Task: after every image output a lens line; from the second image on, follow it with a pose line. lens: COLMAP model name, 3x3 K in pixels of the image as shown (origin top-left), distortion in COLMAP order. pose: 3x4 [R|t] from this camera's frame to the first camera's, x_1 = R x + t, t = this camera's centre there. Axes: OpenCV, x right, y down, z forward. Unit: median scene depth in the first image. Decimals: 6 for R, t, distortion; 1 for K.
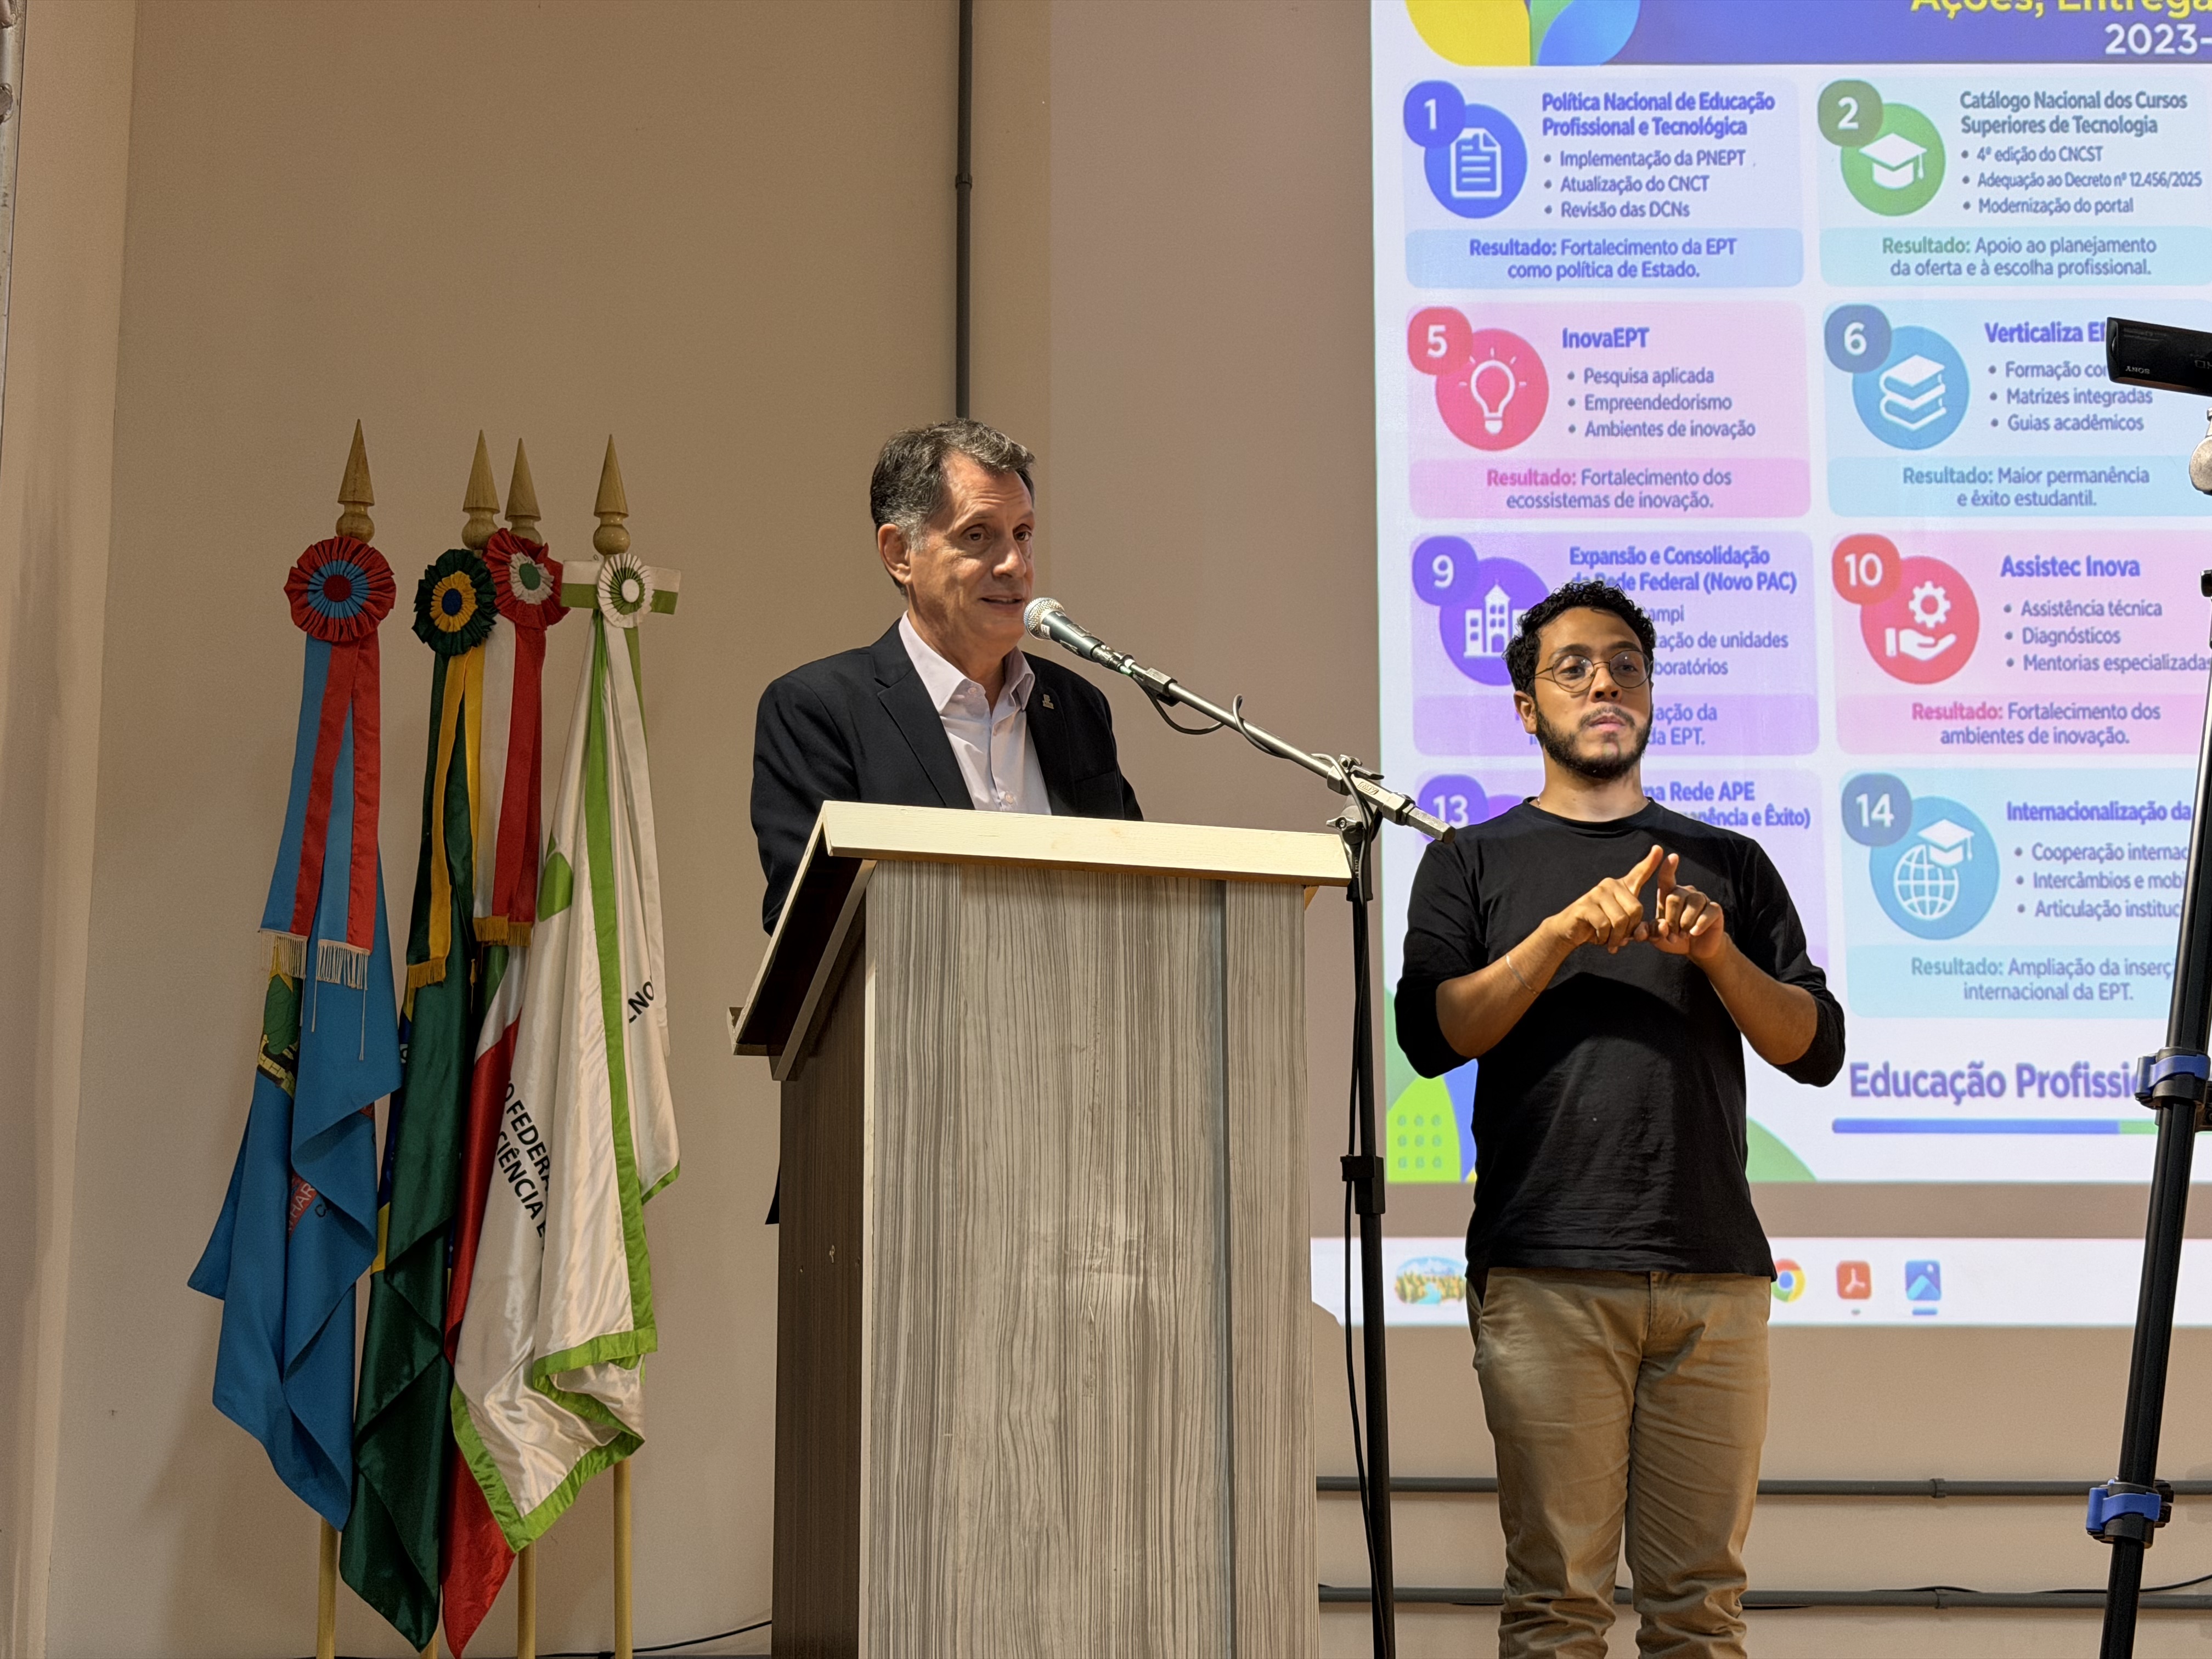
lens RADIAL K [[3122.0, 0, 1120.2], [0, 3122.0, 798.4], [0, 0, 1]] dist [0.083863, 0.000000]
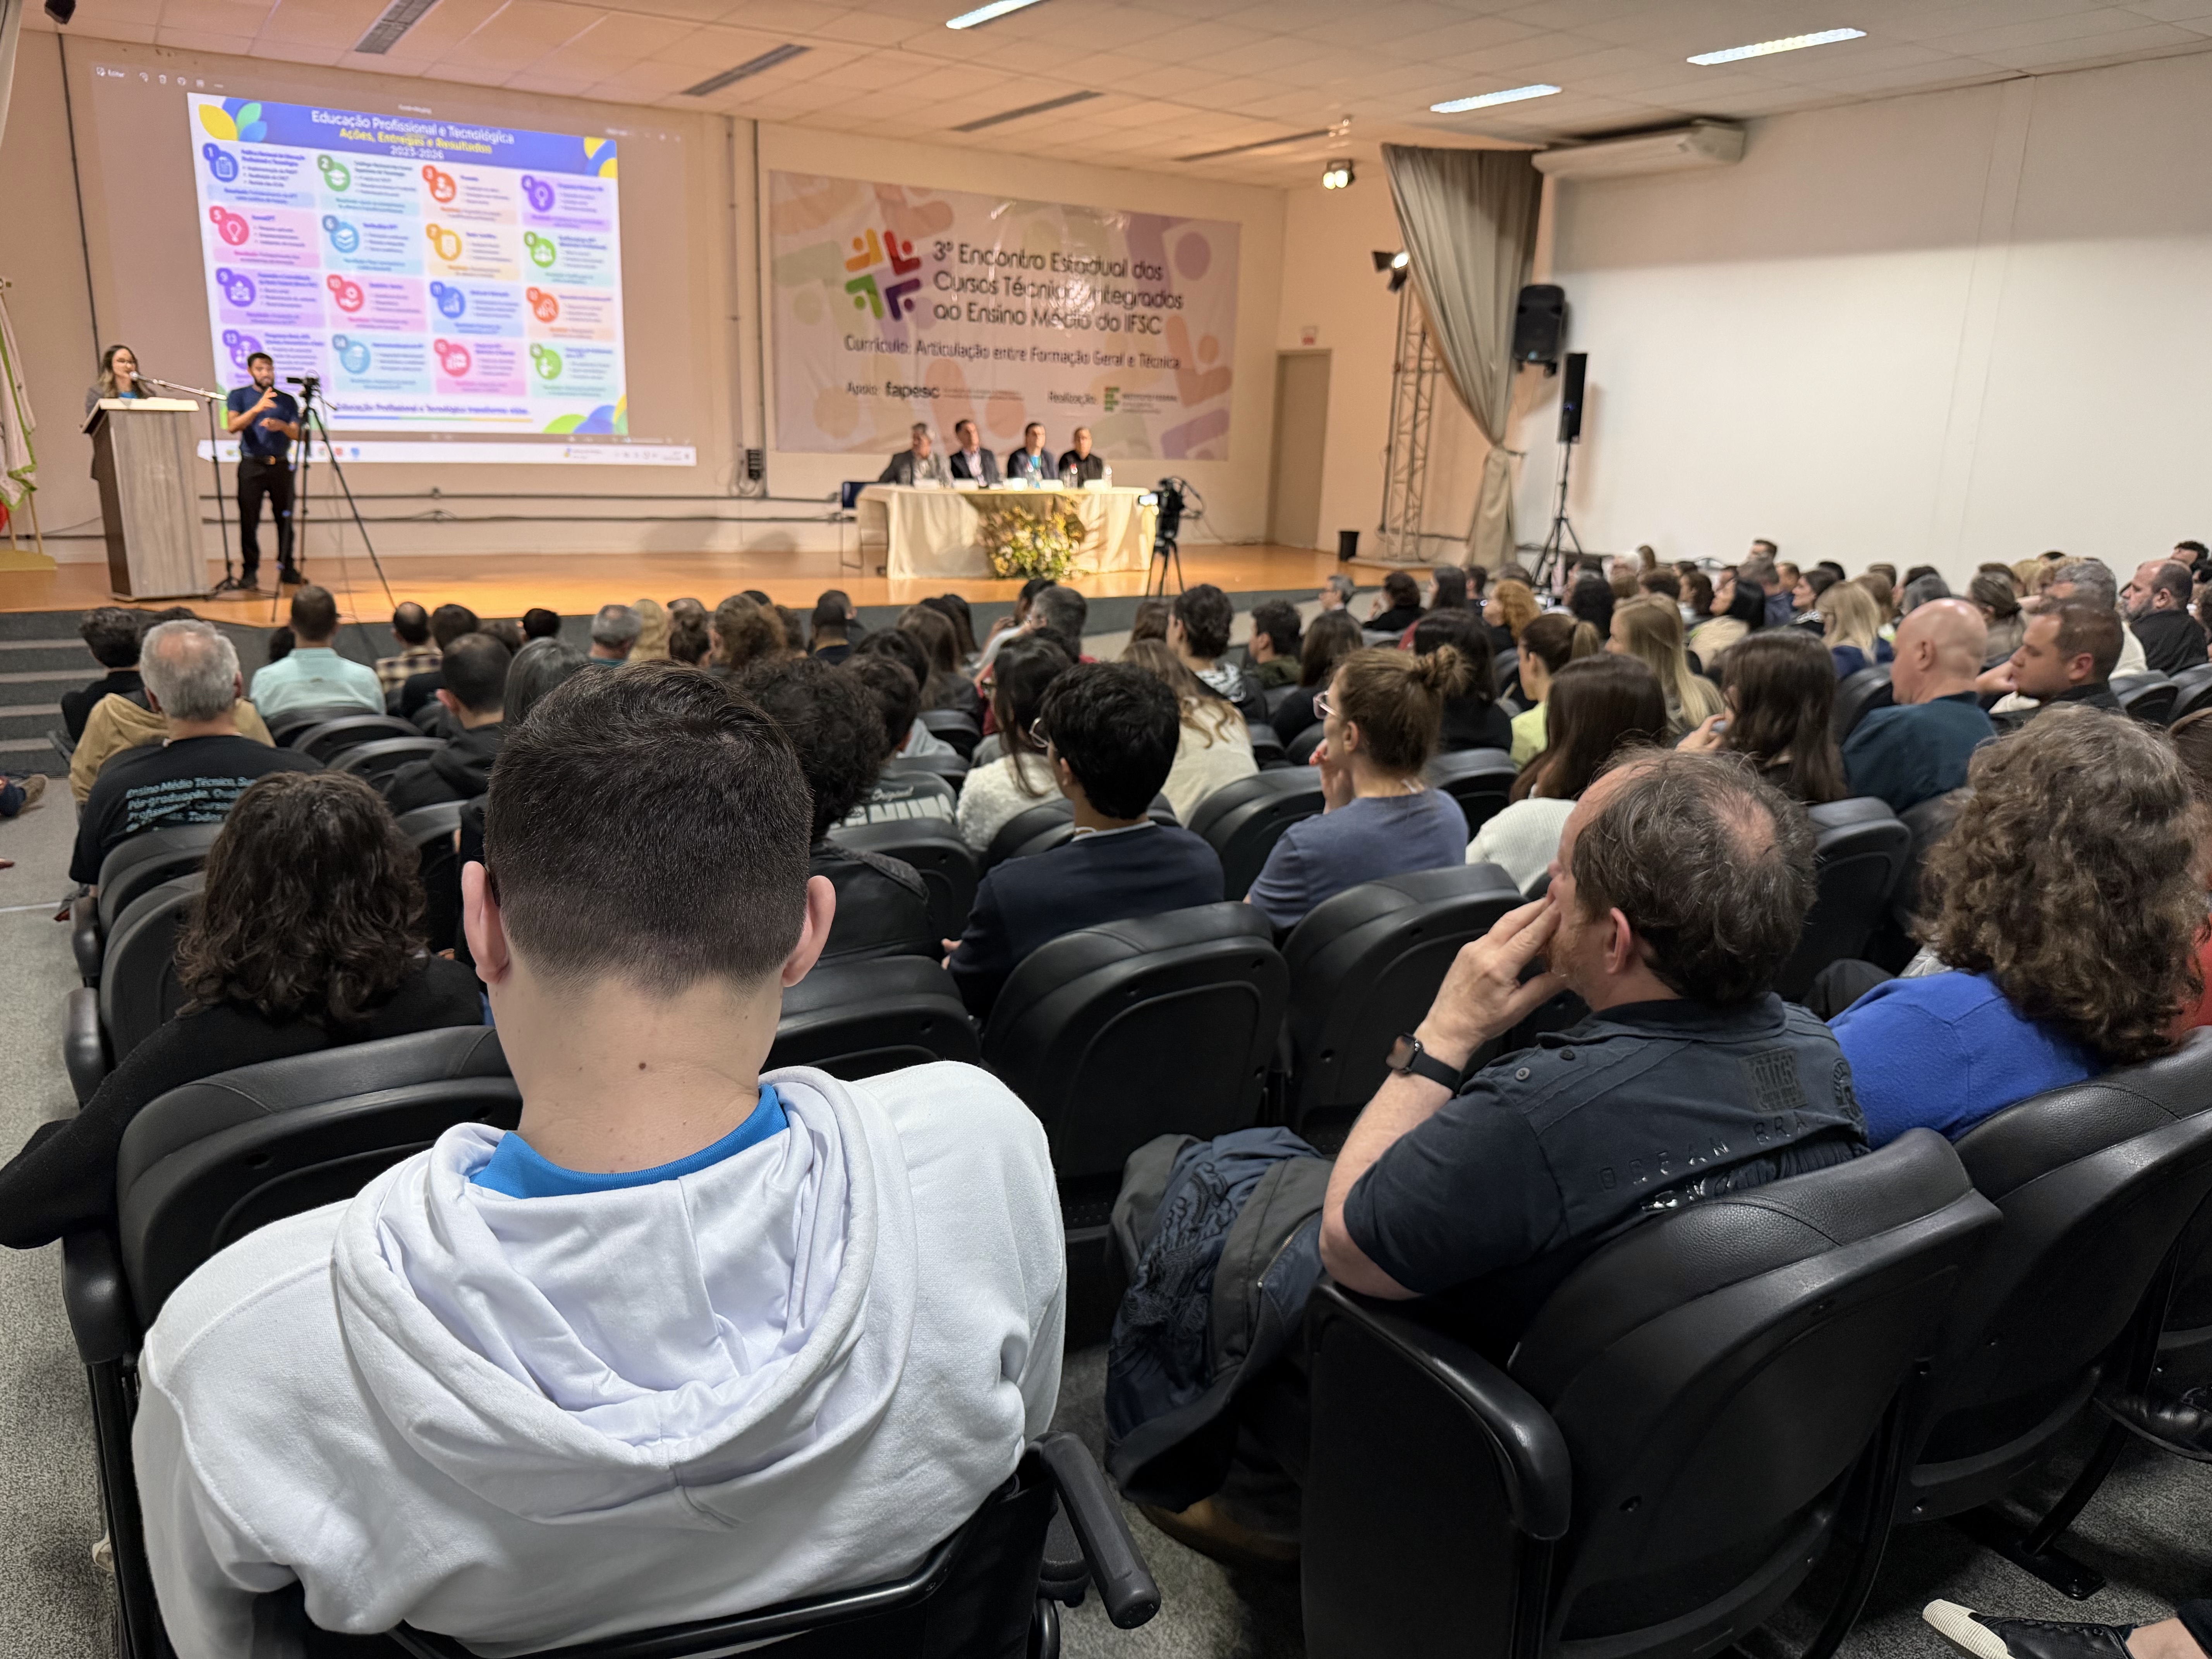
lens RADIAL K [[1566.3, 0, 1087.1], [0, 1566.3, 845.4], [0, 0, 1]] dist [0.050794, -0.080901]
pose [[0.859013, -0.102756, 0.501536, -0.046284], [-0.127957, 0.905465, 0.404673, -0.456319], [-0.495706, -0.411794, 0.764657, -1.751232]]
